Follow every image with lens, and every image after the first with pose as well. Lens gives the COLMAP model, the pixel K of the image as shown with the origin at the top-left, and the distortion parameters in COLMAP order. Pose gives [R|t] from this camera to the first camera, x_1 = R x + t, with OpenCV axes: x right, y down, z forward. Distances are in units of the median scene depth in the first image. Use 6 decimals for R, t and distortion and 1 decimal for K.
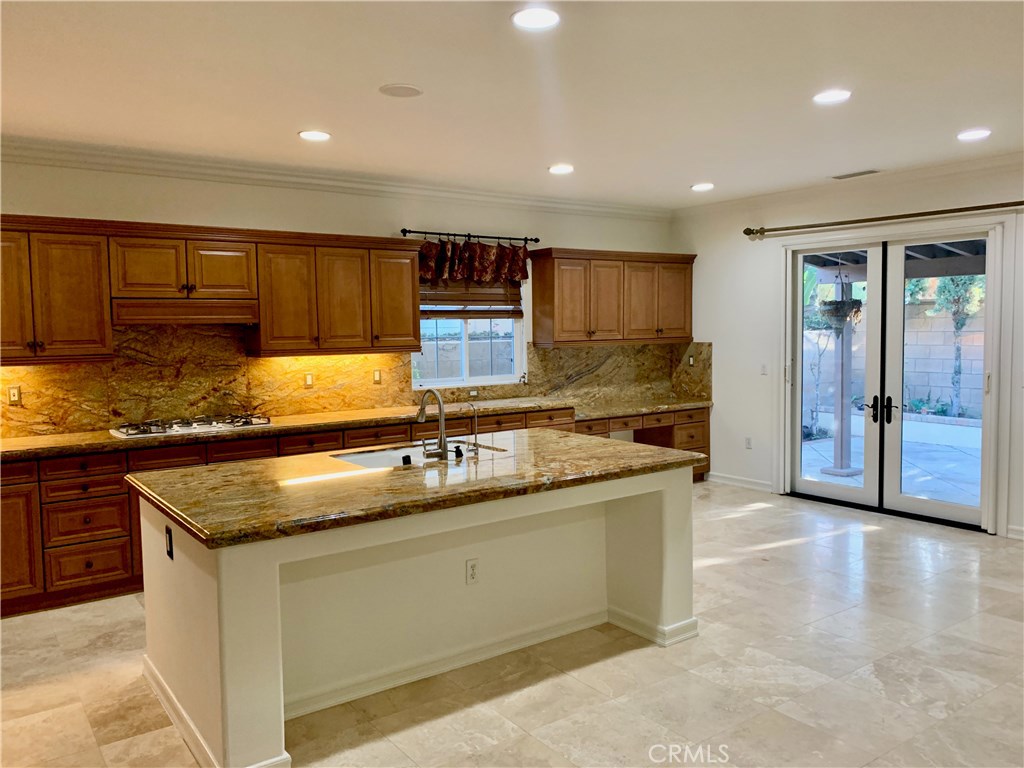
lens RADIAL K [[789.9, 0, 513.3], [0, 789.9, 378.9], [0, 0, 1]] dist [0.032482, -0.012039]
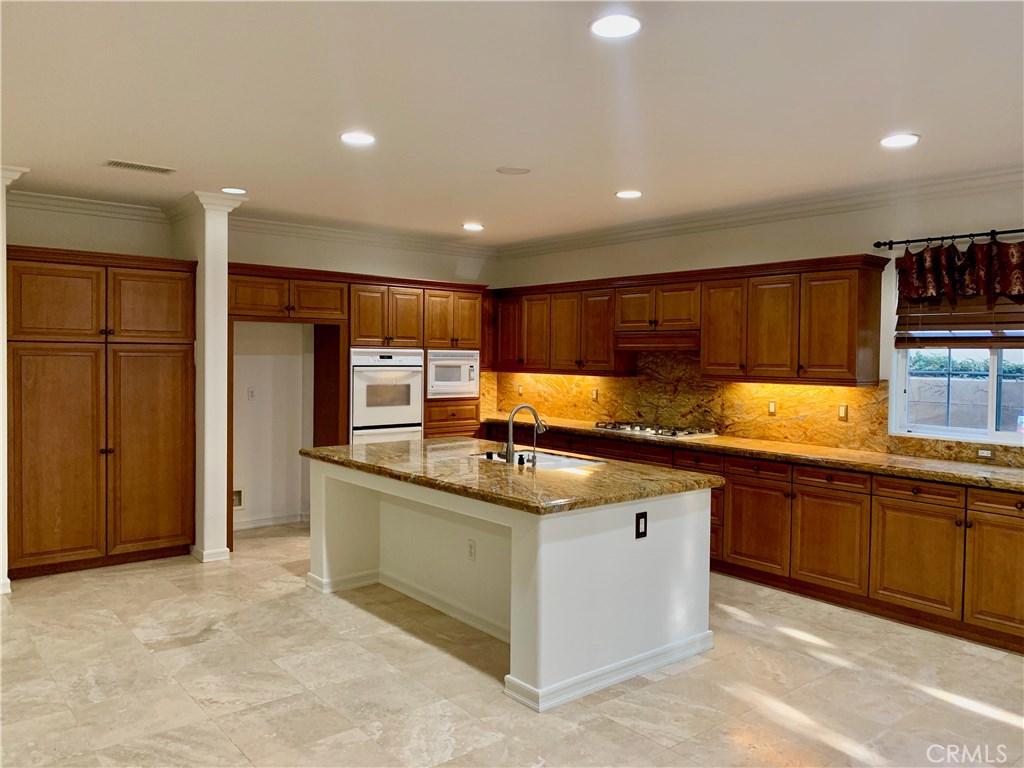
lens RADIAL K [[789.9, 0, 512.9], [0, 789.9, 385.0], [0, 0, 1]] dist [0.032482, -0.012039]
pose [[0.061054, 0.054863, -0.996625, 0.787863], [-0.081660, 0.995416, 0.049794, -0.054617], [0.994788, 0.078345, 0.065255, 0.648723]]
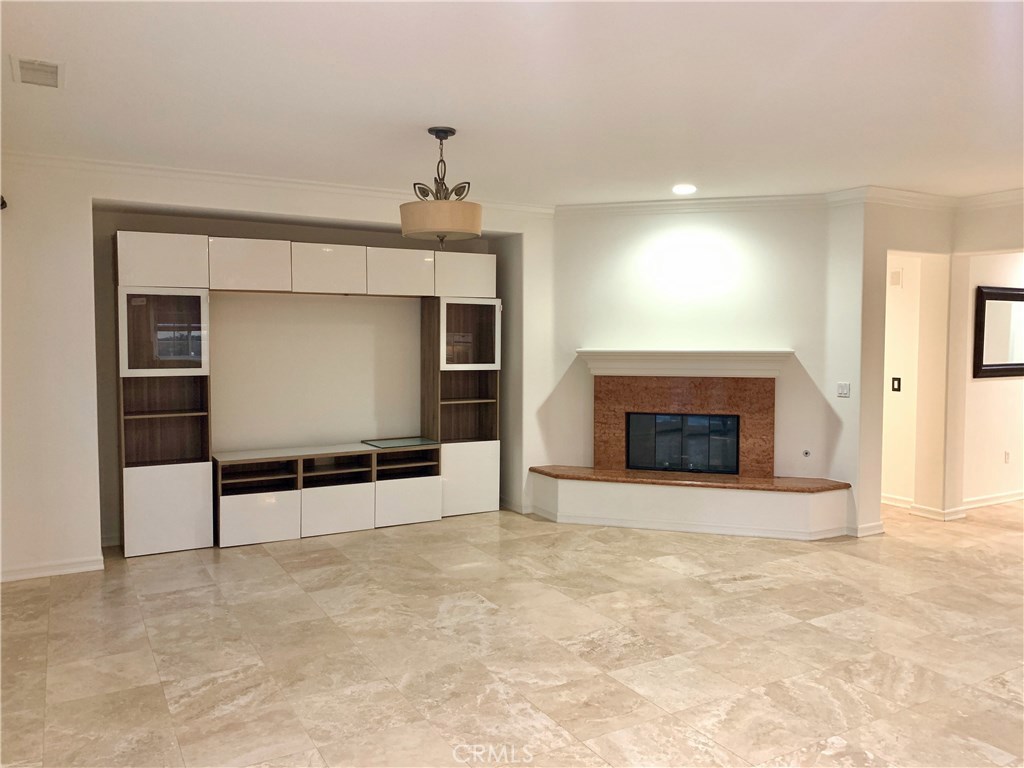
lens RADIAL K [[789.9, 0, 510.8], [0, 789.9, 382.7], [0, 0, 1]] dist [0.032482, -0.012039]
pose [[-0.995749, 0.003474, 0.092043, 0.485462], [0.015116, 0.991903, 0.126094, -0.081923], [-0.090860, 0.126950, -0.987739, 1.126652]]
